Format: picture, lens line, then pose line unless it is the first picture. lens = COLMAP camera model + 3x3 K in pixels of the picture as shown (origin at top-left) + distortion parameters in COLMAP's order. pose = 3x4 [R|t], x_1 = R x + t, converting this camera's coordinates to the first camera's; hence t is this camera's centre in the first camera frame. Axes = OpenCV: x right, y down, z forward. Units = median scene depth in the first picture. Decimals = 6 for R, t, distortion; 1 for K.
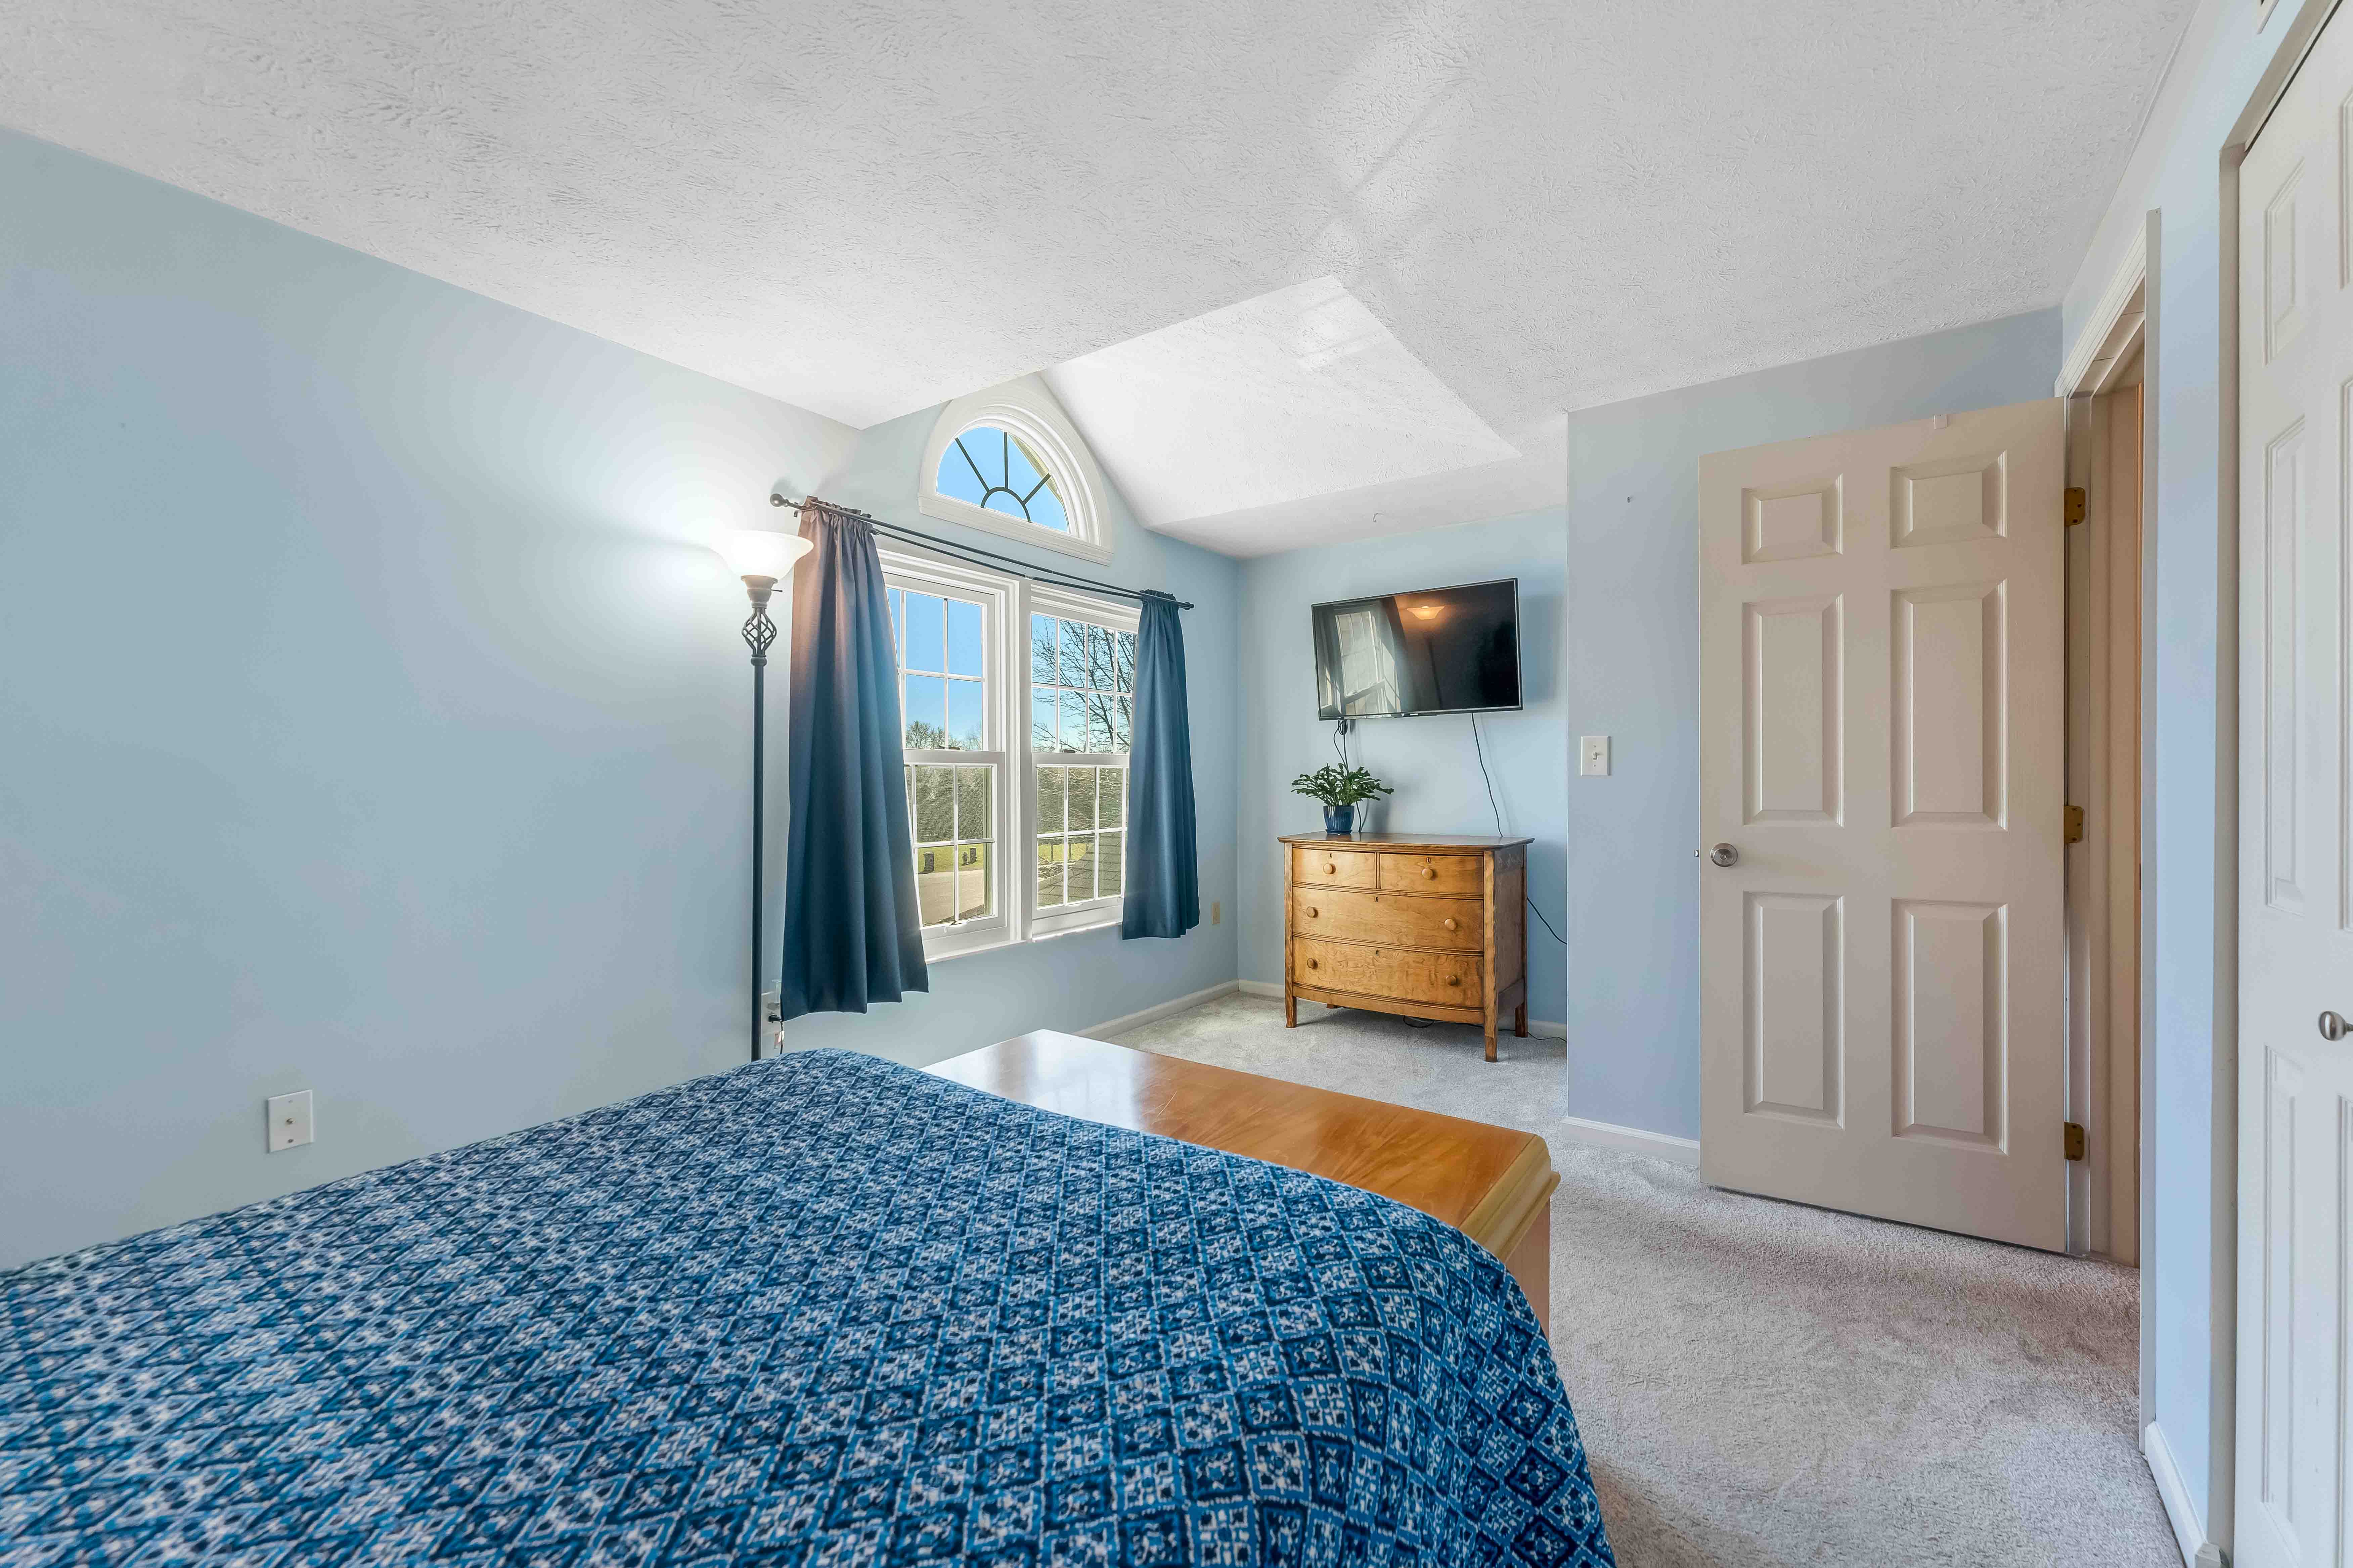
lens RADIAL K [[939.2, 0, 1176.5], [0, 939.2, 784.0], [0, 0, 1]] dist [0.000405, -0.000316]
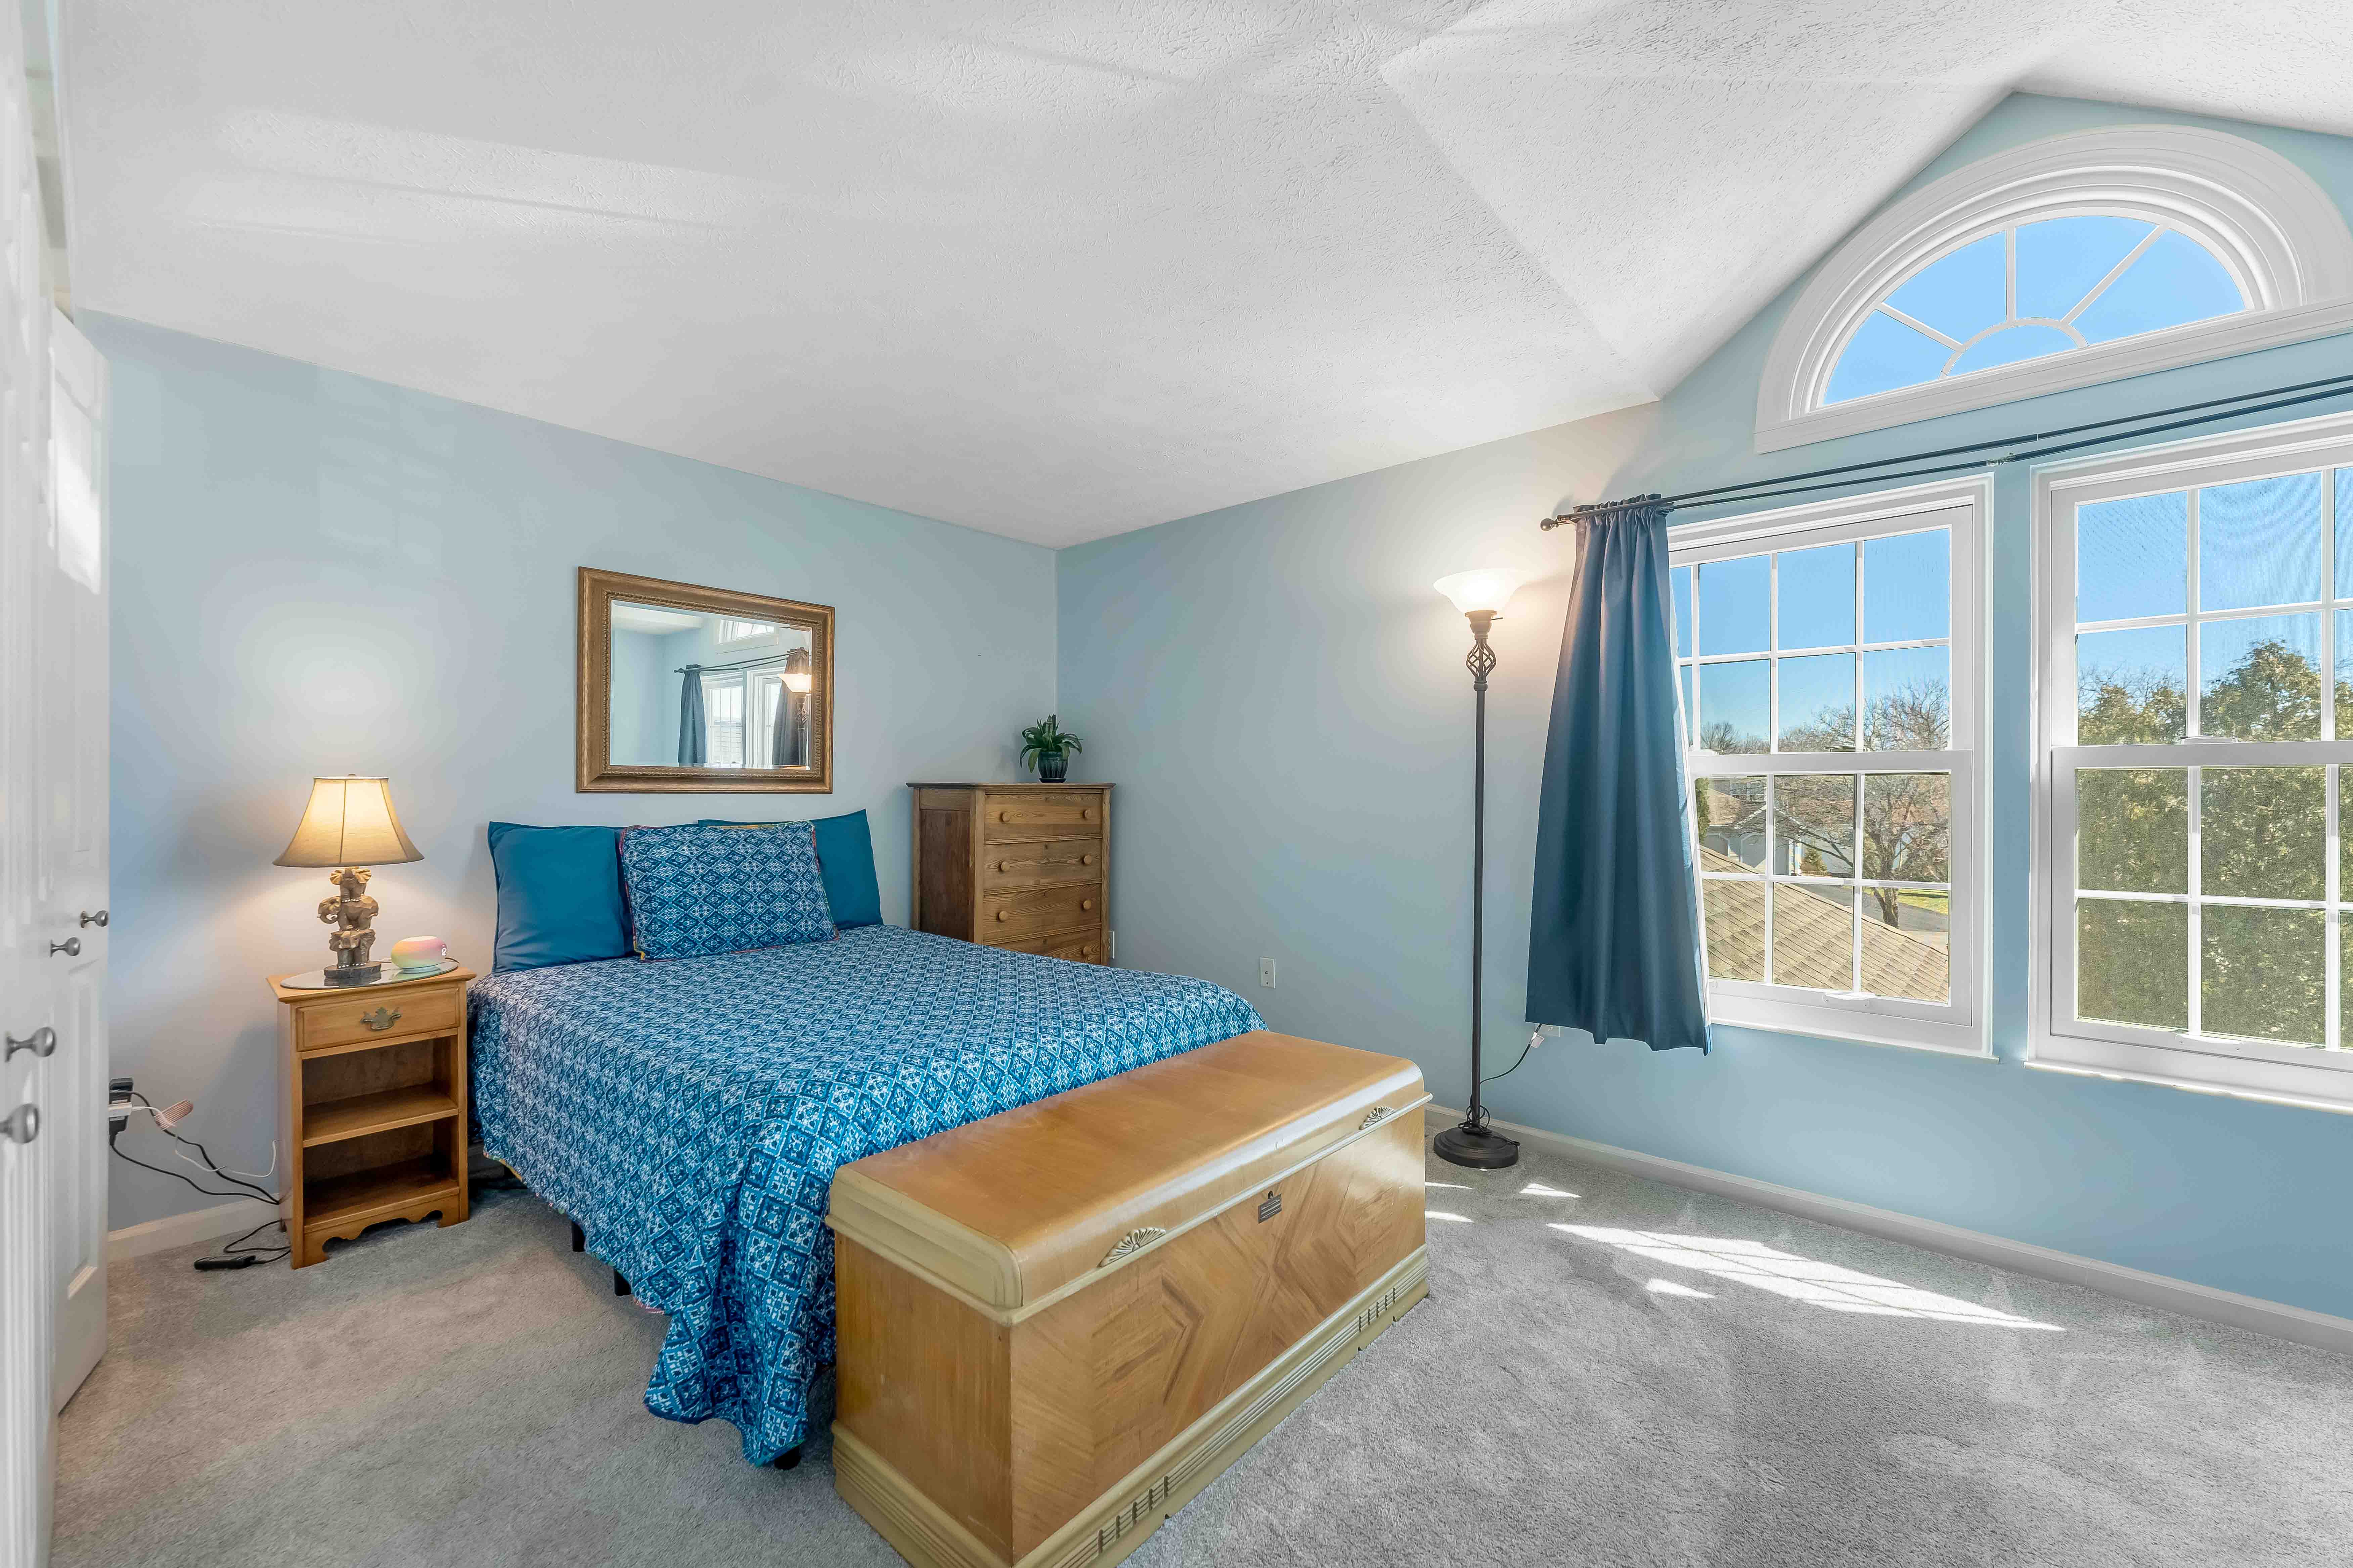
lens RADIAL K [[939.2, 0, 1176.5], [0, 939.2, 784.0], [0, 0, 1]] dist [0.000405, -0.000316]
pose [[-0.096804, -0.008447, -0.995268, 0.587572], [-0.005579, 0.999953, -0.007944, -0.003059], [0.995288, 0.004783, -0.096847, 0.625066]]
